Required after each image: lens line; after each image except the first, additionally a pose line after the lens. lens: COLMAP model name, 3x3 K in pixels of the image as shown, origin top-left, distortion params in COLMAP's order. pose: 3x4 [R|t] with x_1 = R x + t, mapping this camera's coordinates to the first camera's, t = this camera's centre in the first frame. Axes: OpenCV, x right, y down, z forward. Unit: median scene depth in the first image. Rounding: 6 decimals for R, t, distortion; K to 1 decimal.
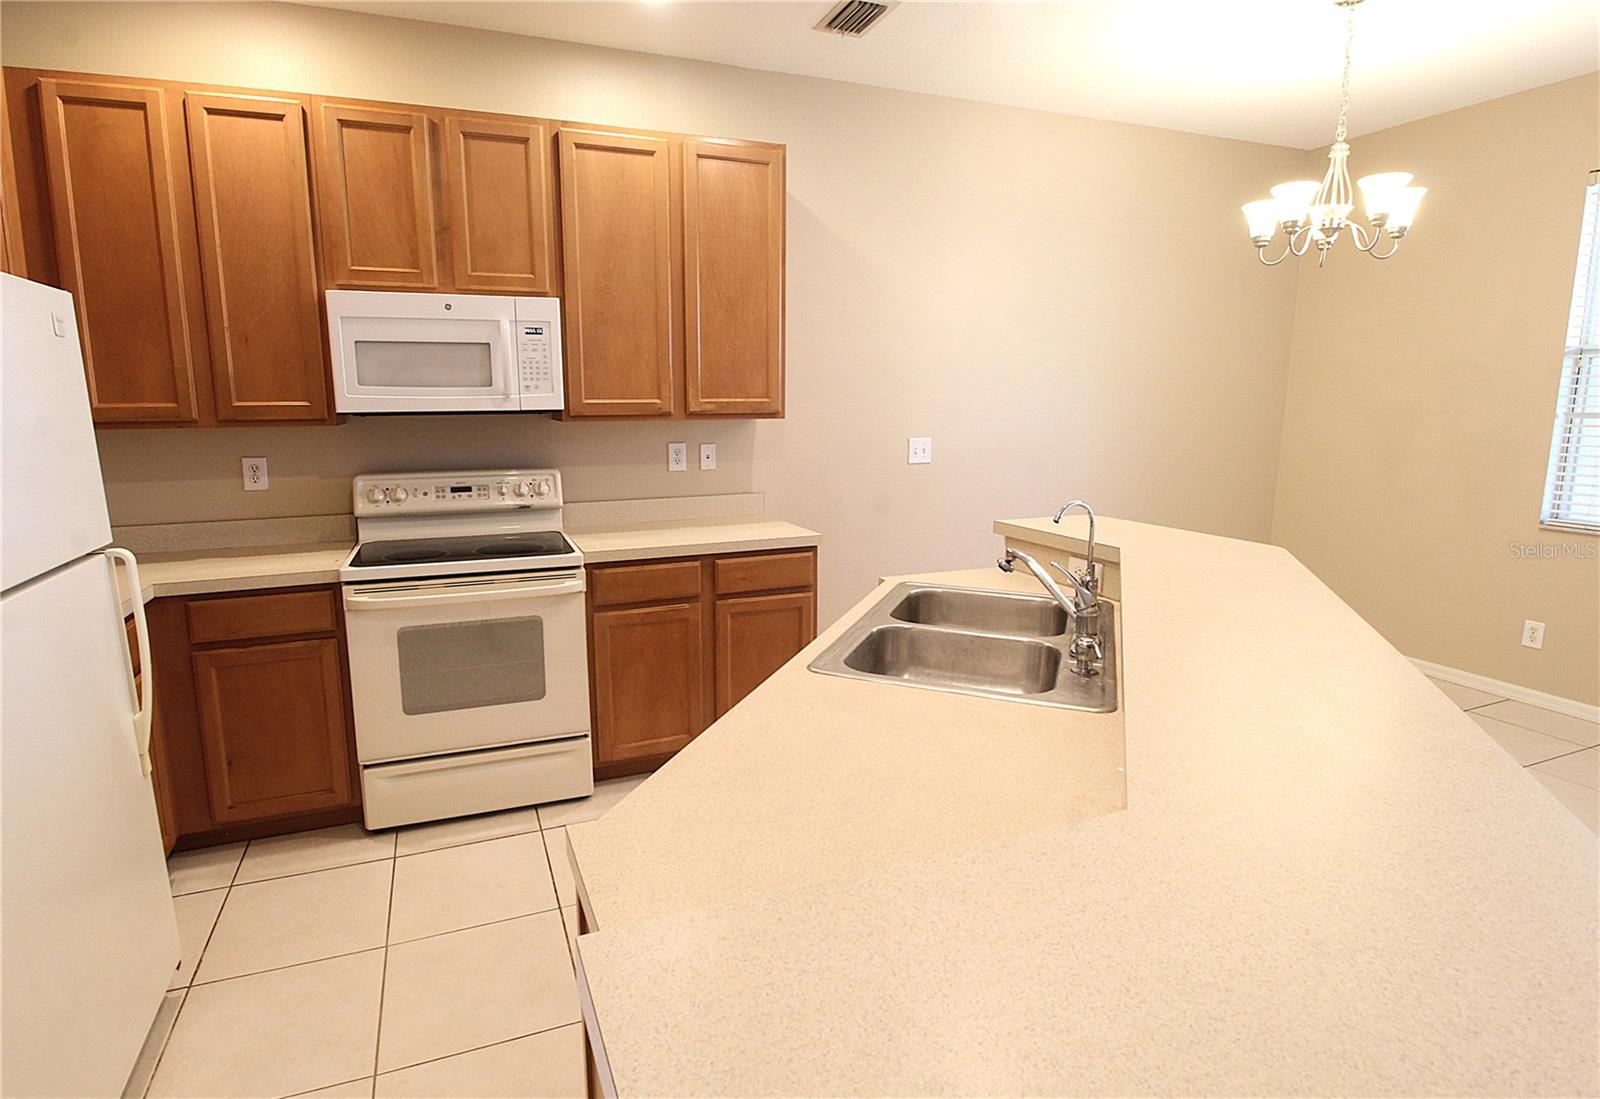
lens RADIAL K [[876.7, 0, 800.0], [0, 876.7, 549.5], [0, 0, 1]] dist [-0.004442, -0.001661]
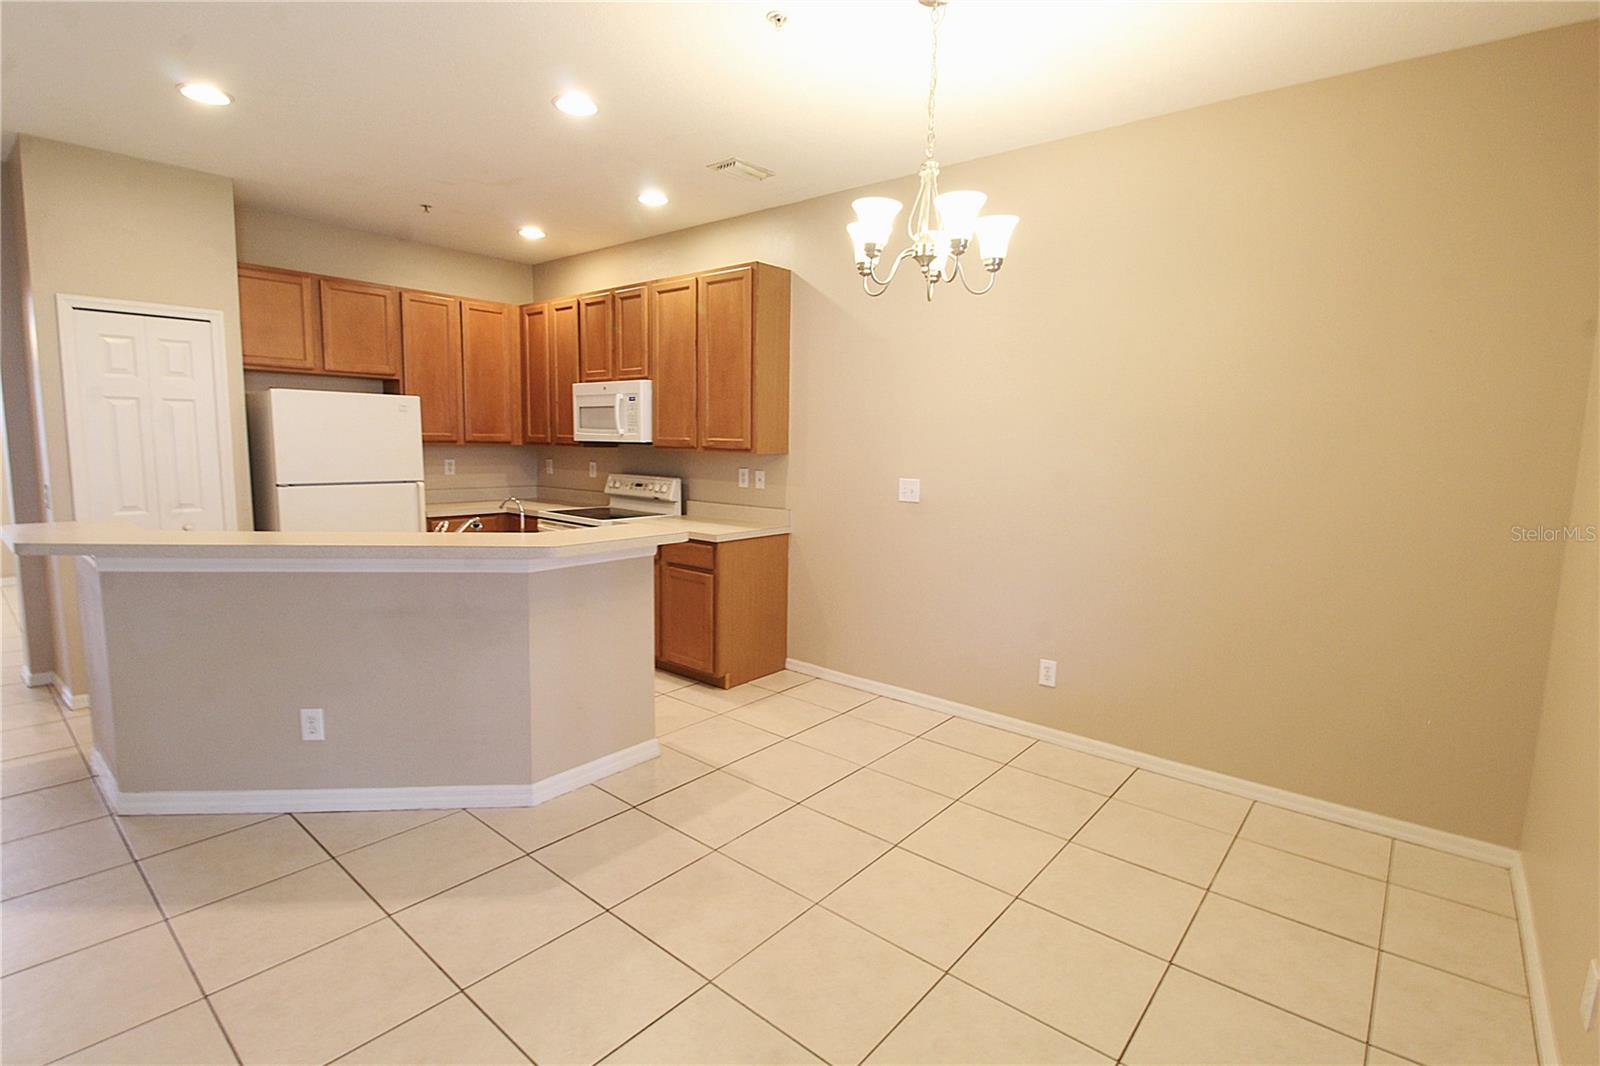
lens RADIAL K [[777.3, 0, 800.0], [0, 777.3, 533.0], [0, 0, 1]] dist [-0.036081, 0.000164]
pose [[0.471954, 0.122562, -0.873062, 1.197640], [-0.173480, 0.983839, 0.044335, -0.100994], [0.864387, 0.130535, 0.485589, 0.523395]]
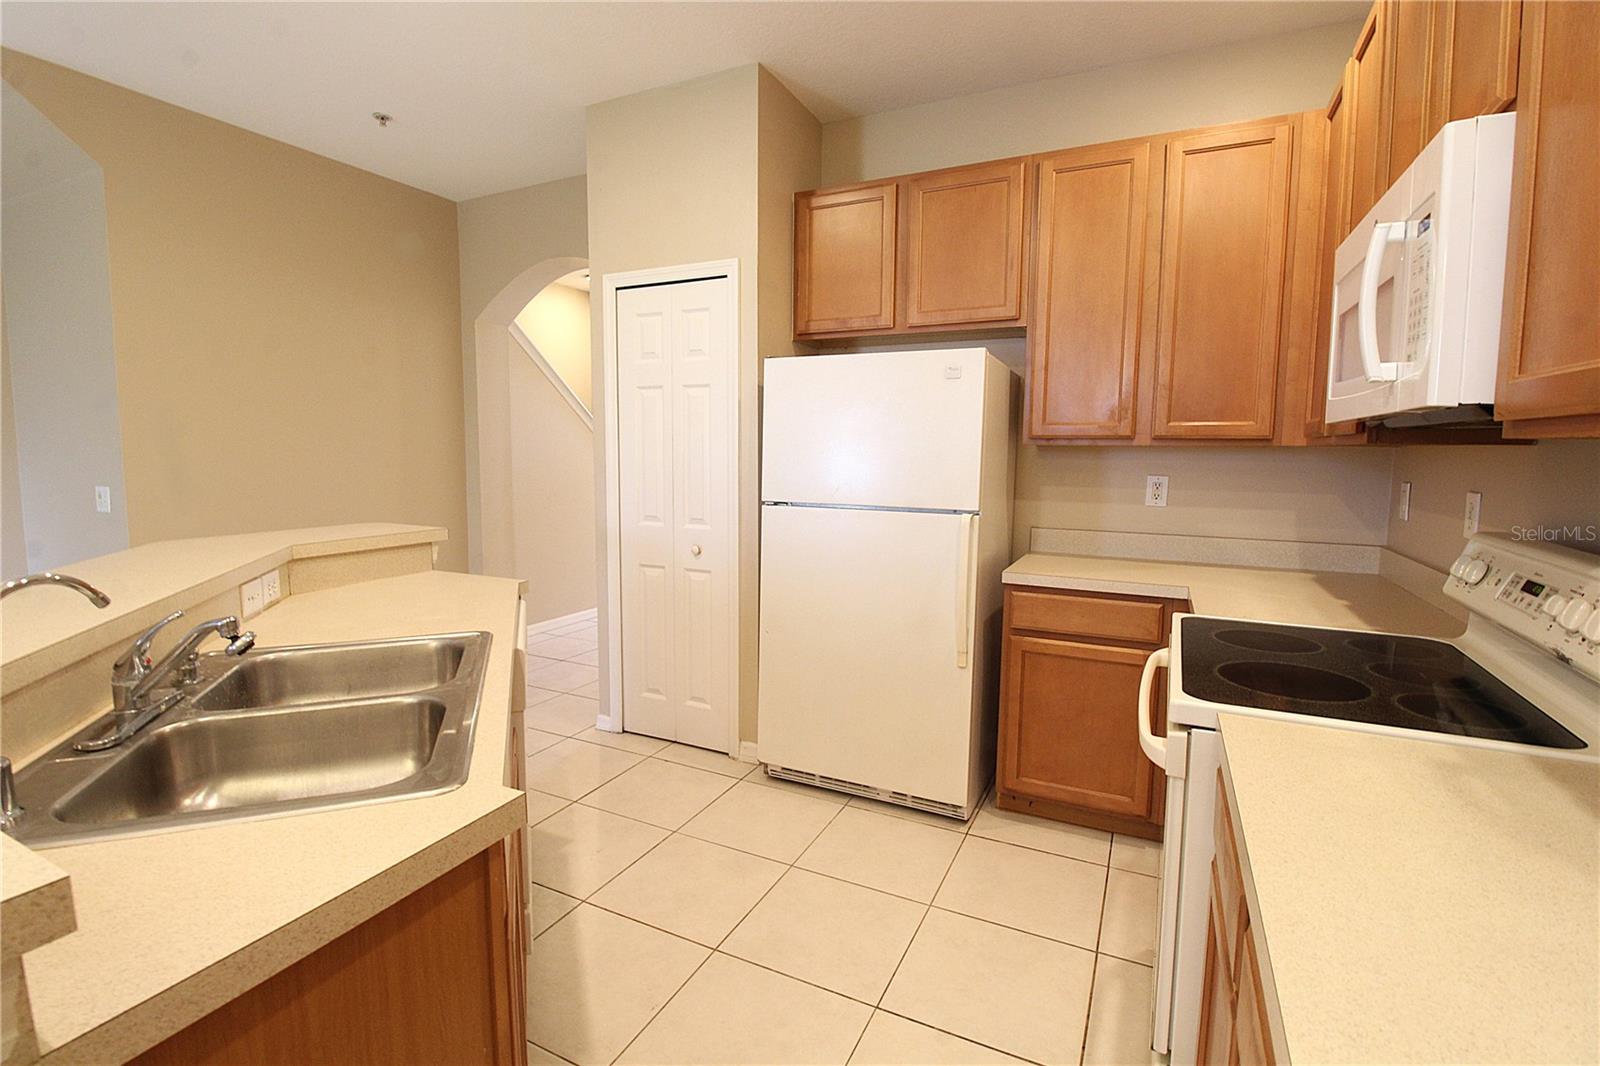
lens RADIAL K [[718.6, 0, 800.0], [0, 718.6, 533.0], [0, 0, 1]] dist [-0.029828, -0.000090]
pose [[-0.752314, 0.075739, -0.654437, 0.125001], [-0.113548, 0.963597, 0.242049, -0.140066], [0.648946, 0.256407, -0.716327, 1.010940]]
